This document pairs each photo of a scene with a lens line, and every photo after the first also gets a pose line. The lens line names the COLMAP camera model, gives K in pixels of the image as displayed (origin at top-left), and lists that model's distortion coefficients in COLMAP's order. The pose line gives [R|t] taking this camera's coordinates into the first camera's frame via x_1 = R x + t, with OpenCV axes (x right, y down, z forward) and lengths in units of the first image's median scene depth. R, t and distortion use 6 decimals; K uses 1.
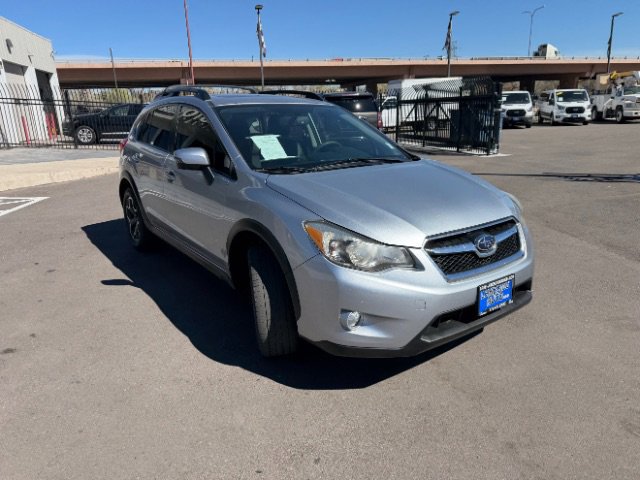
lens RADIAL K [[451.6, 0, 316.7], [0, 451.6, 242.4], [0, 0, 1]] dist [0.029525, -0.037228]
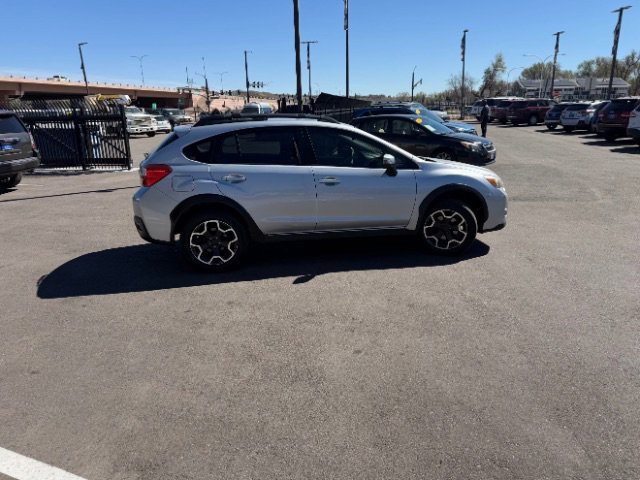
lens RADIAL K [[451.6, 0, 324.8], [0, 451.6, 236.7], [0, 0, 1]] dist [0.029525, -0.037228]
pose [[0.423693, -0.224911, 0.877439, -1.063542], [0.267219, 0.956608, 0.116170, -0.102883], [-0.865493, 0.185248, 0.465409, 0.302898]]
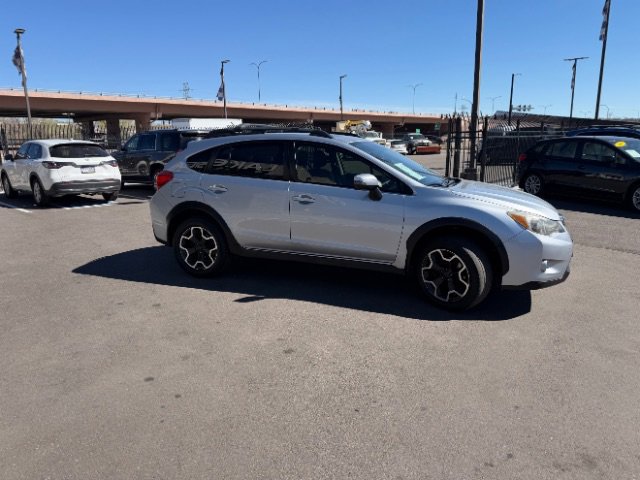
lens RADIAL K [[451.6, 0, 320.6], [0, 451.6, 237.3], [0, 0, 1]] dist [0.029525, -0.037228]
pose [[0.844187, -0.093768, 0.527785, -0.650099], [0.140546, 0.988855, -0.049119, 0.013248], [-0.517297, 0.115643, 0.847957, -0.016493]]
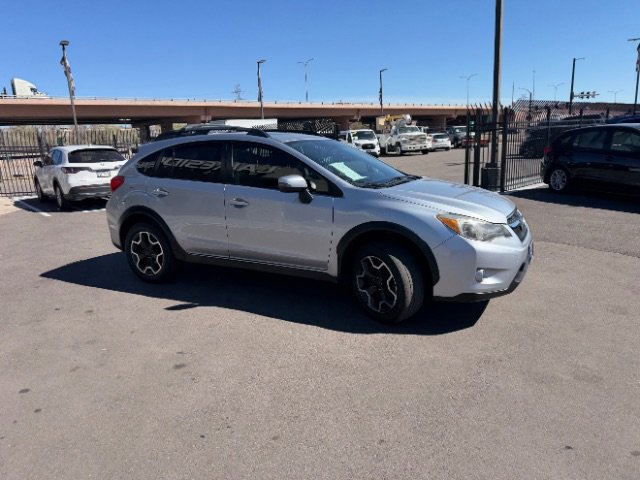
lens RADIAL K [[451.6, 0, 318.3], [0, 451.6, 245.0], [0, 0, 1]] dist [0.029525, -0.037228]
pose [[0.902981, -0.107613, 0.415987, -0.438698], [0.138737, 0.989296, -0.045231, 0.027913], [-0.406667, 0.098556, 0.908245, -0.074484]]
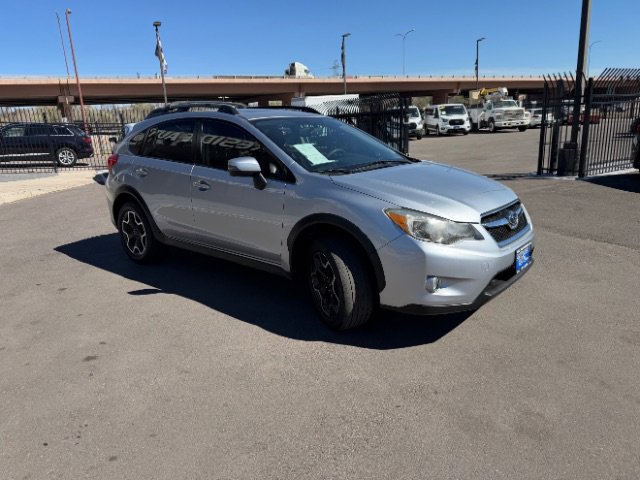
lens RADIAL K [[451.6, 0, 317.4], [0, 451.6, 243.2], [0, 0, 1]] dist [0.029525, -0.037228]
pose [[0.972361, -0.075823, 0.220830, -0.213113], [0.082768, 0.996318, -0.022354, 0.025355], [-0.218322, 0.040014, 0.975056, -0.067302]]
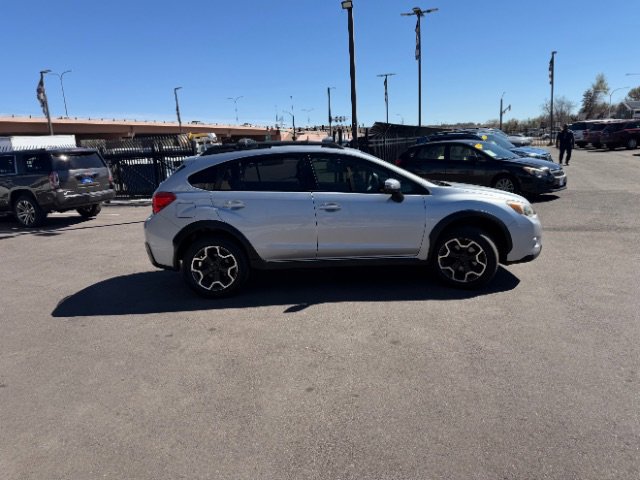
lens RADIAL K [[451.6, 0, 320.8], [0, 451.6, 237.1], [0, 0, 1]] dist [0.029525, -0.037228]
pose [[0.593128, -0.161470, 0.788750, -0.948938], [0.263633, 0.964623, -0.000774, -0.049474], [-0.760721, 0.208399, 0.614714, 0.181496]]
